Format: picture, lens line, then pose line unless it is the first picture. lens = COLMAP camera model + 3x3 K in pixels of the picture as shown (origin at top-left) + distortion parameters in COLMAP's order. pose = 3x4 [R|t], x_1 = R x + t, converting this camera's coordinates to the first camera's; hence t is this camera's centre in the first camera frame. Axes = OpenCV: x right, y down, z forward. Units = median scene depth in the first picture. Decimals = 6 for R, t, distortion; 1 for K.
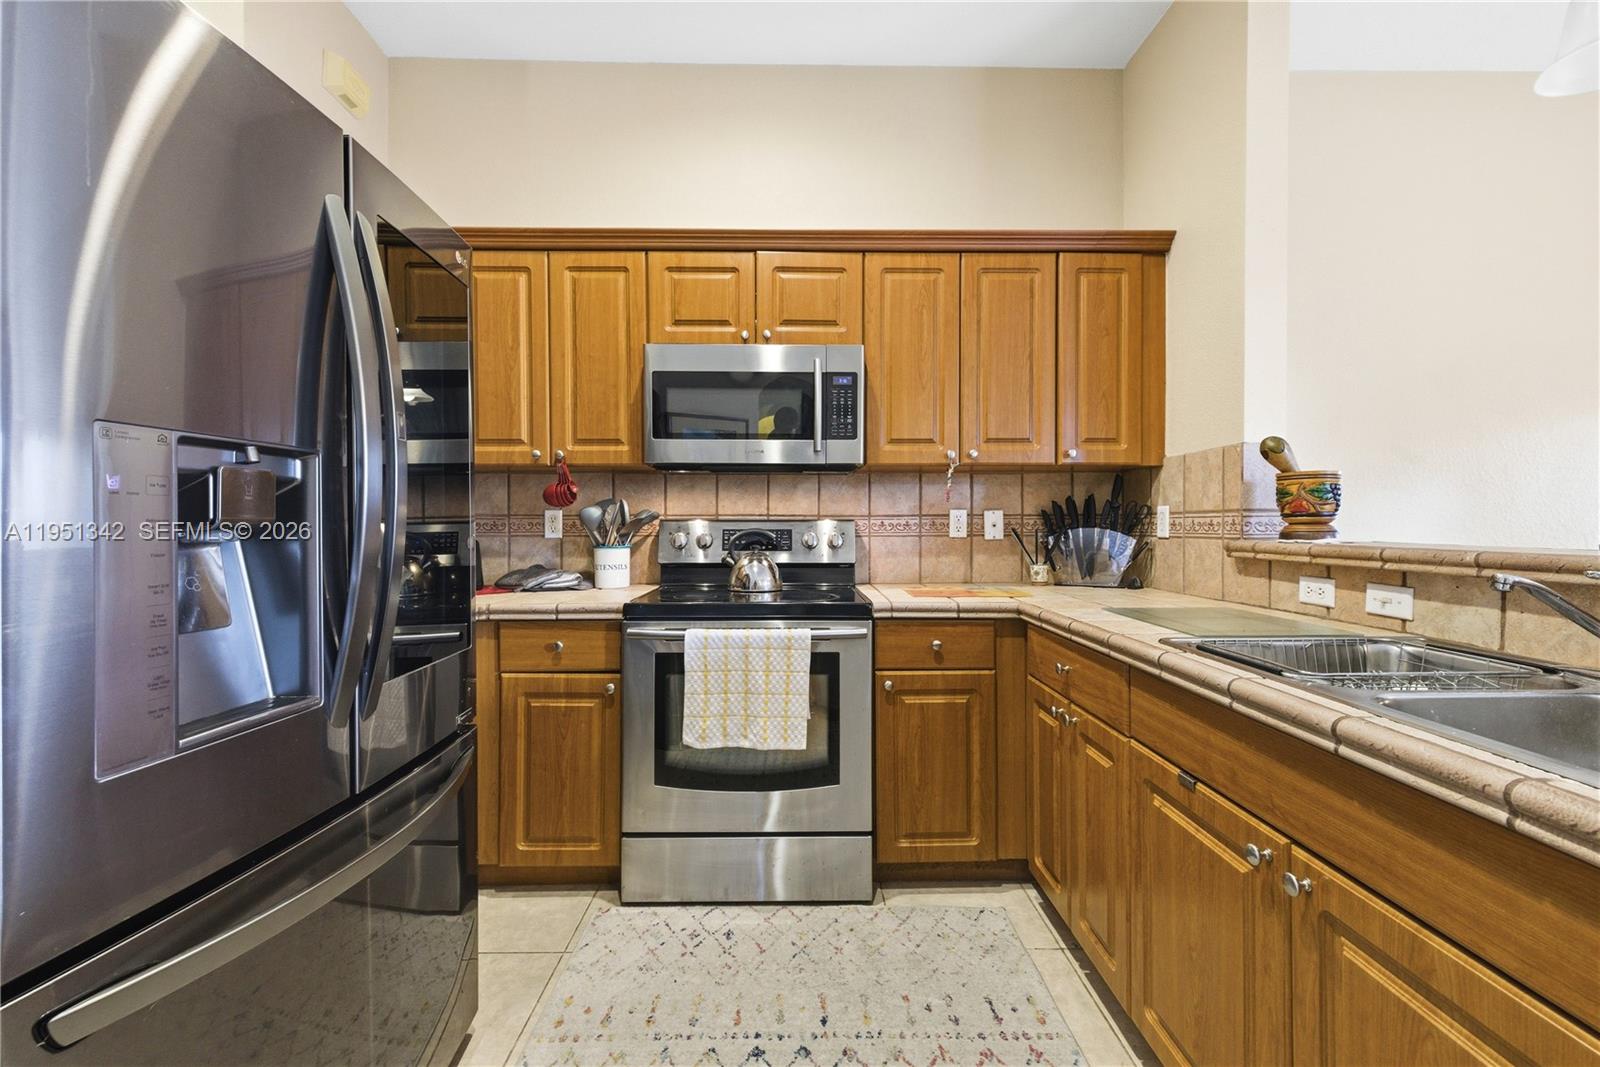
lens RADIAL K [[672.8, 0, 801.4], [0, 672.8, 528.5], [0, 0, 1]] dist [0.002424, -0.000442]
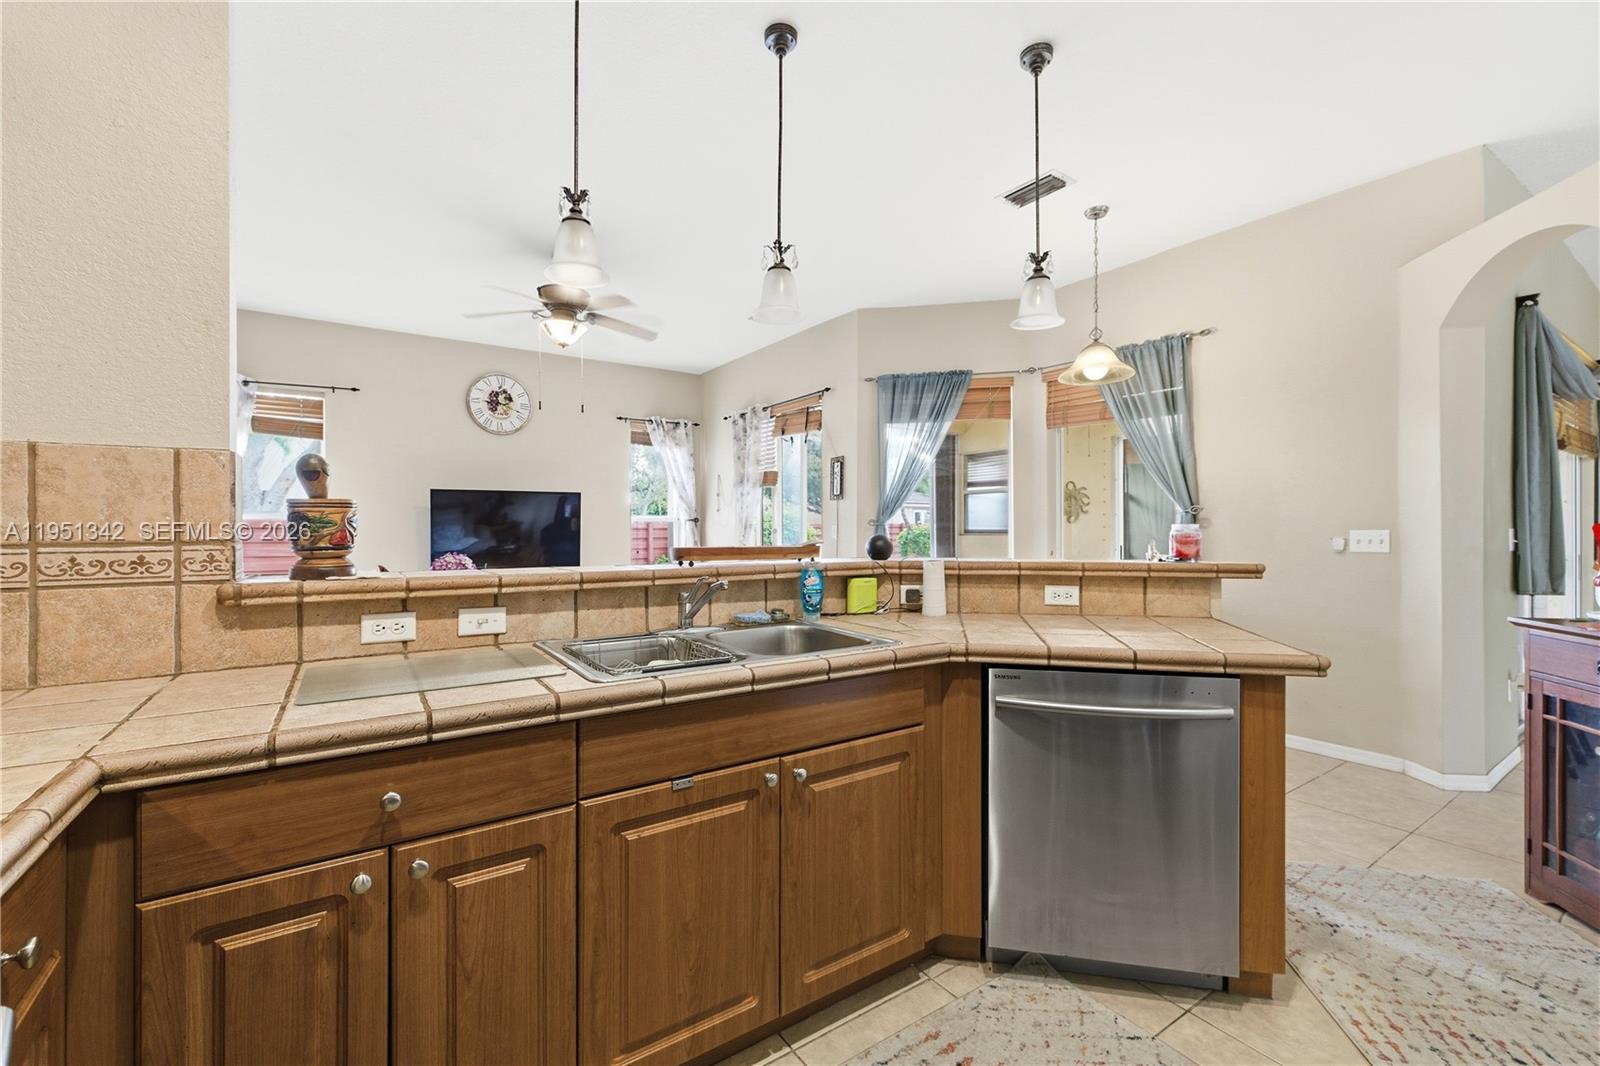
lens RADIAL K [[672.8, 0, 801.4], [0, 672.8, 528.0], [0, 0, 1]] dist [0.002424, -0.000442]
pose [[-0.553312, 0.006610, 0.832948, -0.250860], [0.010200, 0.999947, -0.001160, -0.028951], [-0.832911, 0.007854, -0.553351, 0.734240]]
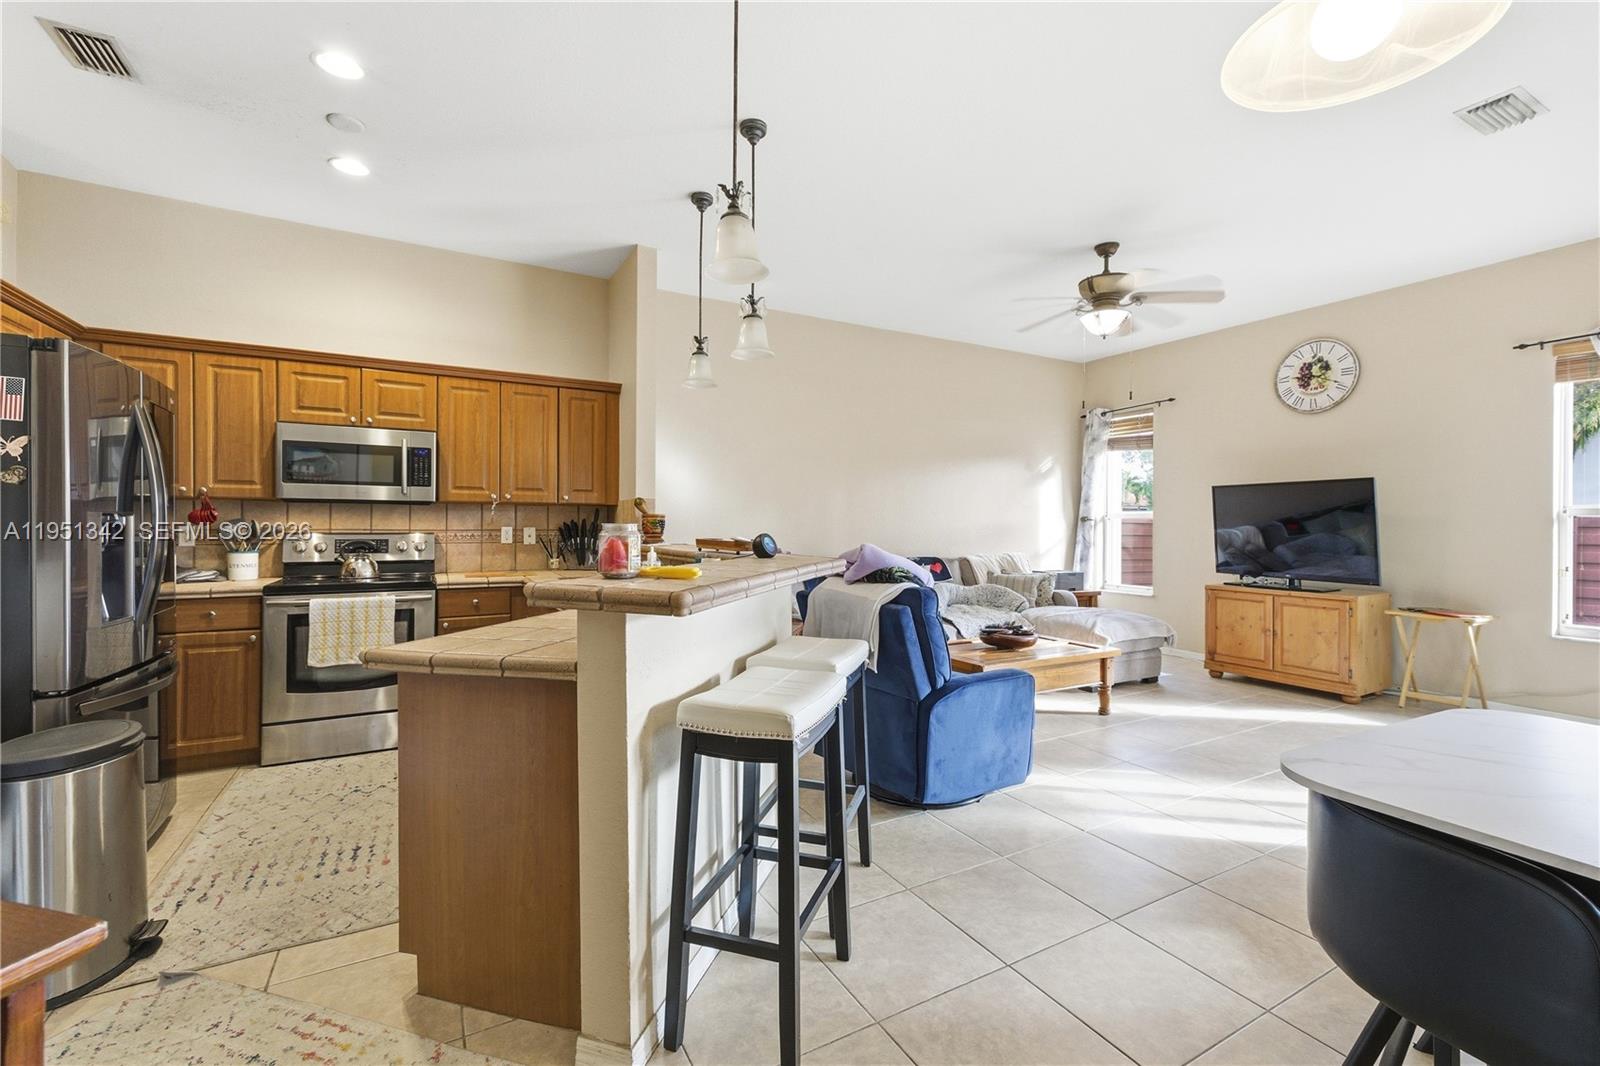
lens RADIAL K [[672.8, 0, 801.4], [0, 672.8, 528.0], [0, 0, 1]] dist [0.002424, -0.000442]
pose [[0.879143, 0.003608, 0.476544, 0.093168], [-0.002843, 0.999993, -0.002327, -0.026502], [-0.476549, 0.000691, 0.879148, -0.934905]]
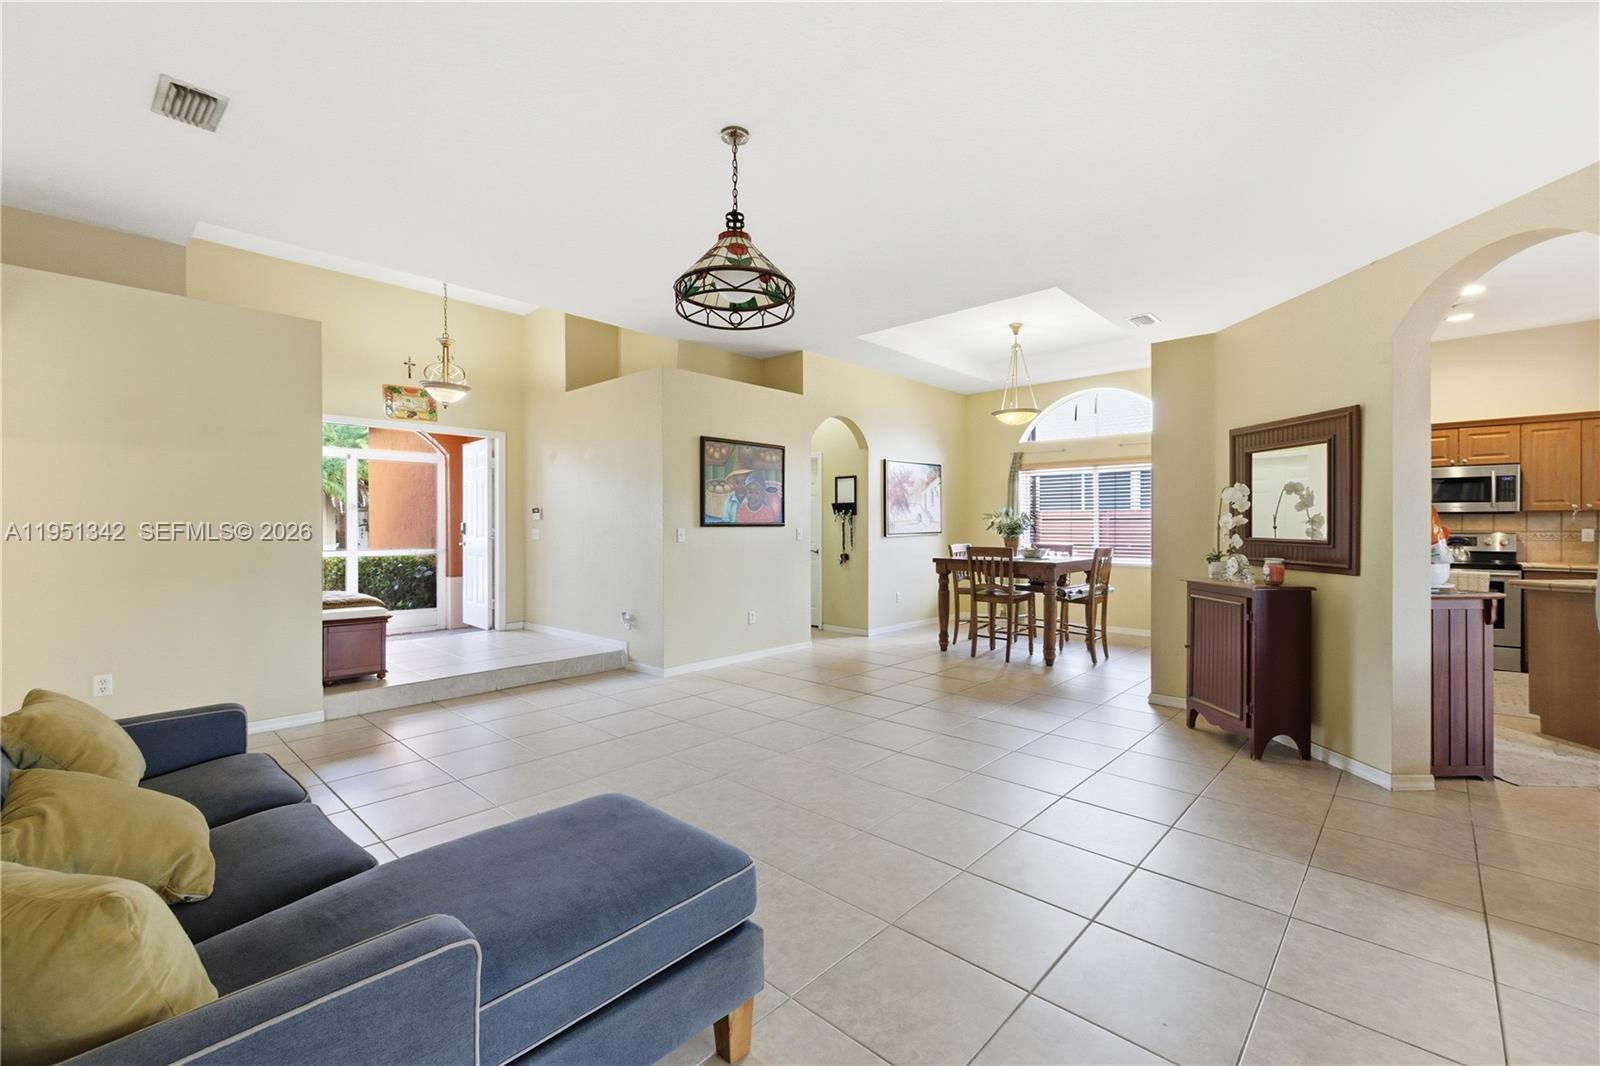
lens RADIAL K [[672.8, 0, 801.4], [0, 672.8, 528.0], [0, 0, 1]] dist [0.002424, -0.000442]
pose [[0.718915, 0.002294, -0.695094, -0.083049], [-0.002680, 0.999996, 0.000529, -0.027820], [0.695093, 0.001482, 0.718919, -2.611862]]
